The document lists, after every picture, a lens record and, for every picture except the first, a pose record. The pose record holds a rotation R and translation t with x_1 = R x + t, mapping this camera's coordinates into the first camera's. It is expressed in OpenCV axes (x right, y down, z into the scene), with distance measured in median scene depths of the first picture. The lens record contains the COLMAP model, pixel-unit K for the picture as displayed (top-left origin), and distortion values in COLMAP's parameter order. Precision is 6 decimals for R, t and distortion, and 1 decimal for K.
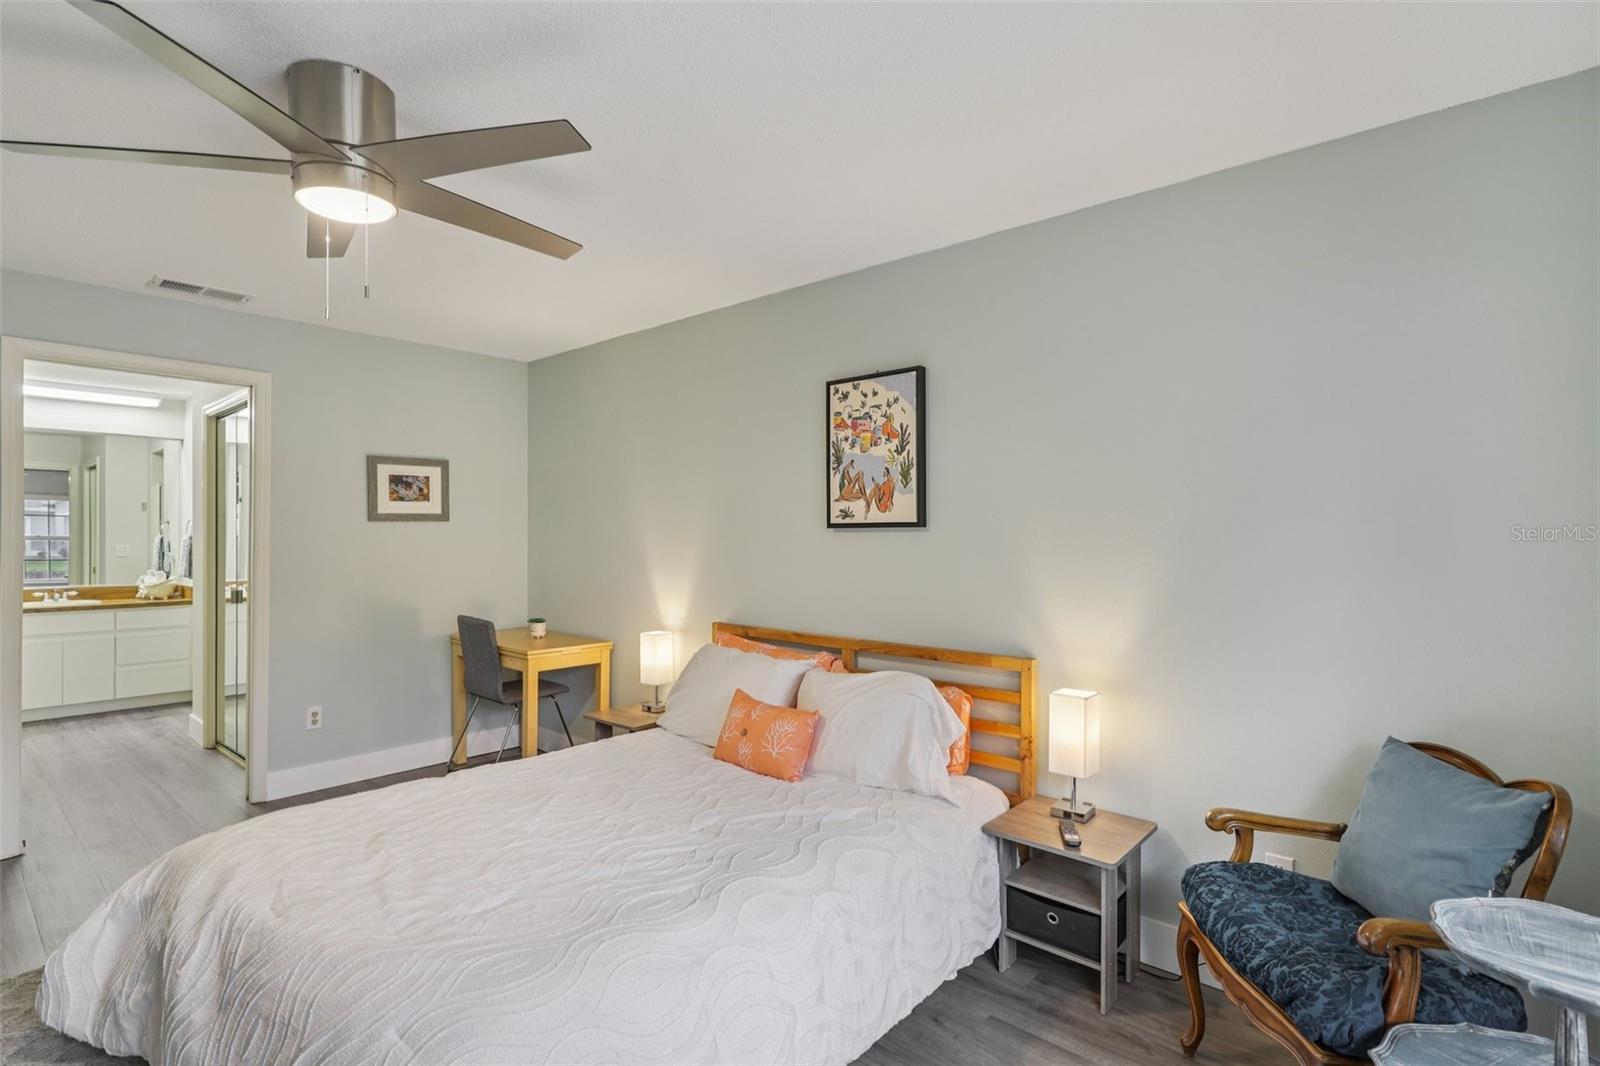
lens RADIAL K [[766.0, 0, 809.5], [0, 766.0, 537.5], [0, 0, 1]] dist [-0.002081, -0.000298]
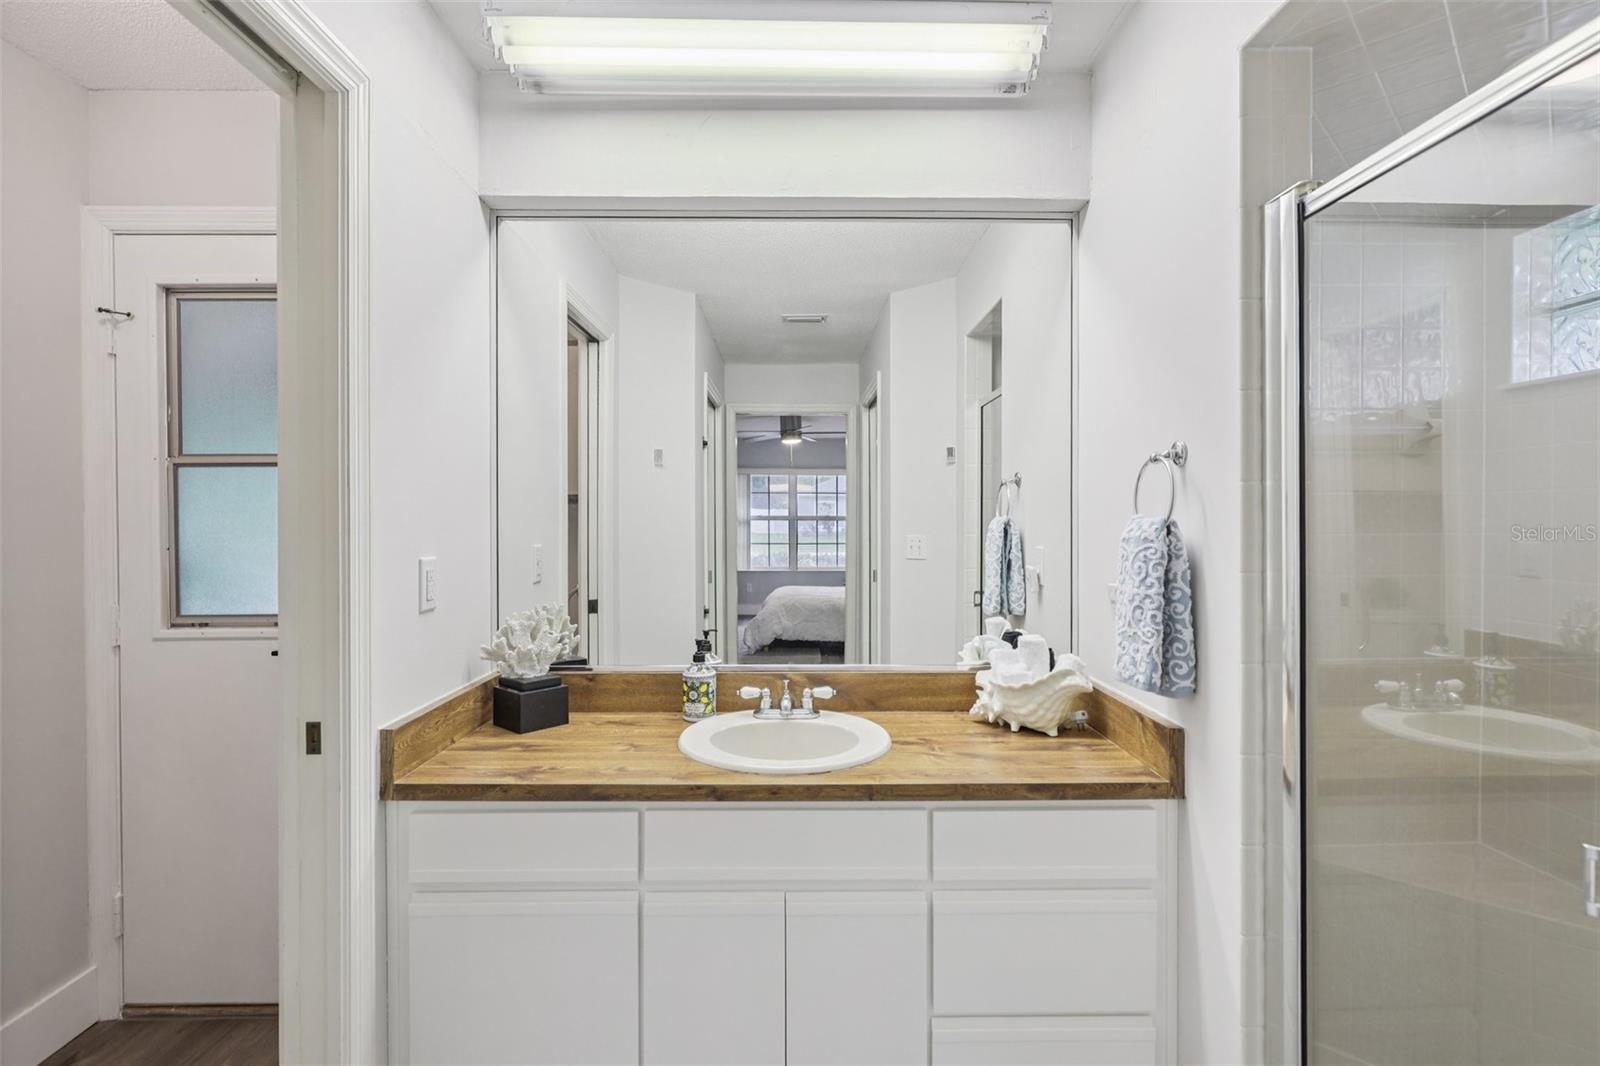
lens RADIAL K [[776.8, 0, 799.7], [0, 776.8, 519.9], [0, 0, 1]] dist [-0.000449, -0.000027]
pose [[0.660017, -0.012328, -0.751150, -0.637685], [-0.004441, 0.999784, -0.020311, 0.004956], [0.751238, 0.016741, 0.659819, 0.683369]]
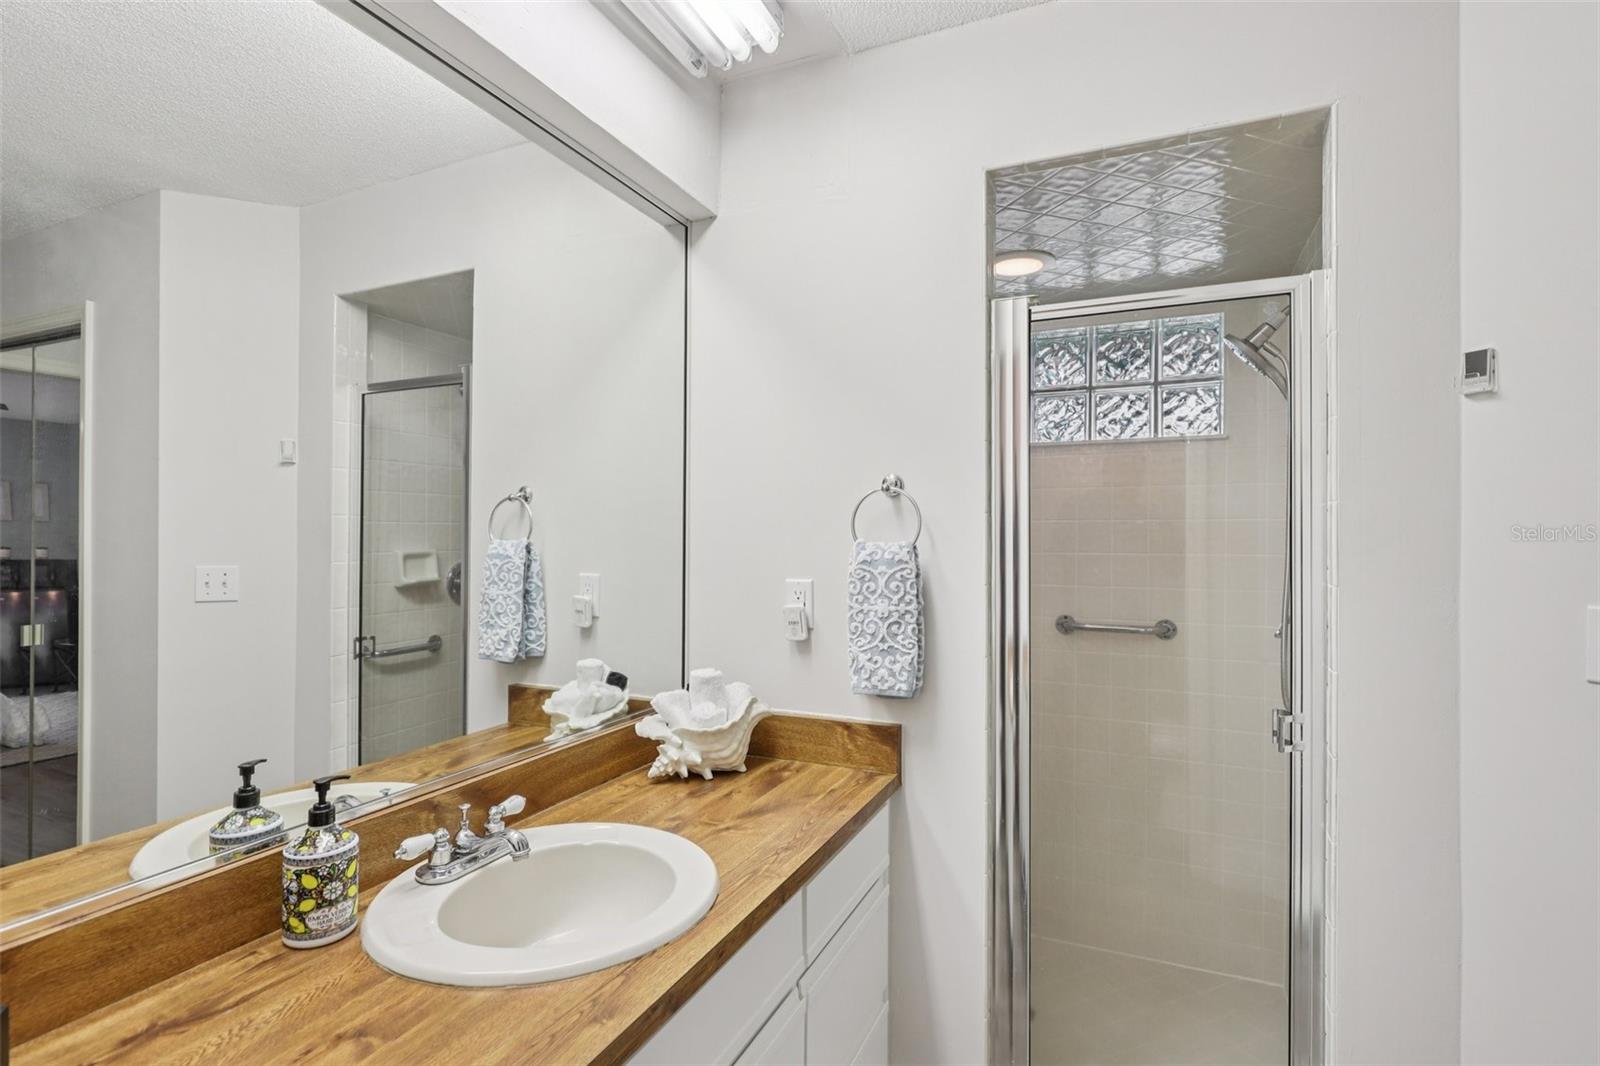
lens RADIAL K [[766.0, 0, 809.5], [0, 766.0, 537.5], [0, 0, 1]] dist [-0.002081, -0.000298]
pose [[0.956494, -0.011115, 0.291540, -0.840435], [0.017005, 0.999699, -0.017677, 0.001837], [-0.291256, 0.021865, 0.956395, 0.679251]]
